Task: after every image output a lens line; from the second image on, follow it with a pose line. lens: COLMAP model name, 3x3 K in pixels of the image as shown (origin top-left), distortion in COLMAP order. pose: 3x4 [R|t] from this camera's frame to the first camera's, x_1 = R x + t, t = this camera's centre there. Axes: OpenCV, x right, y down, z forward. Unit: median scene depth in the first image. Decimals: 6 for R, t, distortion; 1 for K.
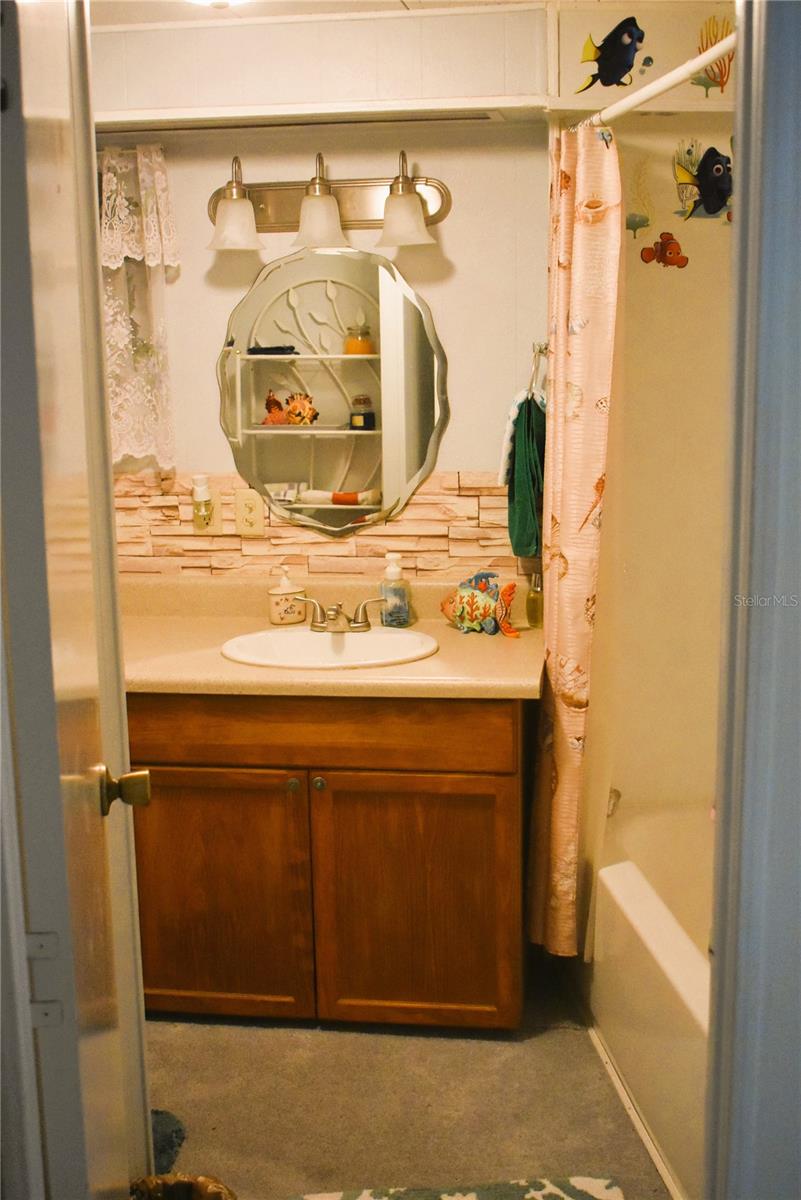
lens RADIAL K [[1464.6, 0, 400.5], [0, 1464.6, 600.0], [0, 0, 1]] dist [-0.036592, -0.020780]
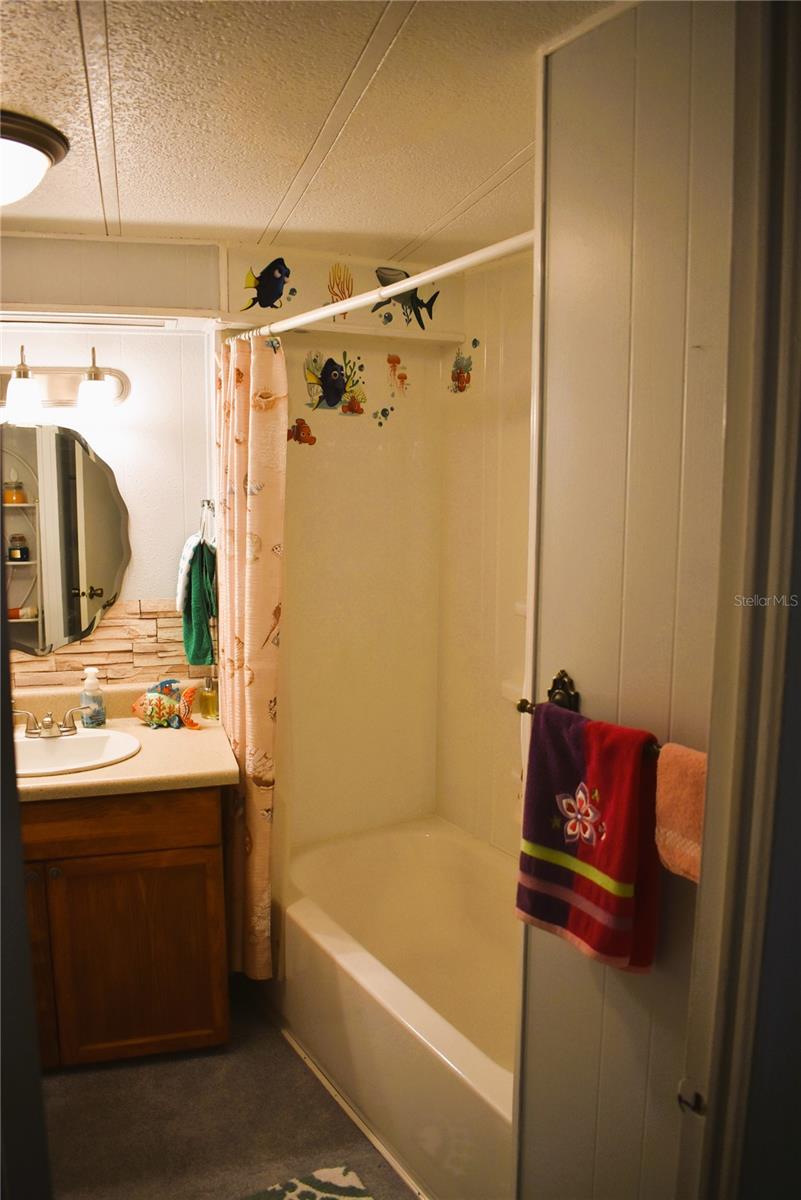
lens RADIAL K [[940.6, 0, 400.5], [0, 940.6, 600.0], [0, 0, 1]] dist [-0.094922, 0.018101]
pose [[0.910538, -0.036600, 0.411802, -0.097519], [0.059168, 0.997356, -0.042184, -0.044936], [-0.409169, 0.062775, 0.910297, 0.194280]]
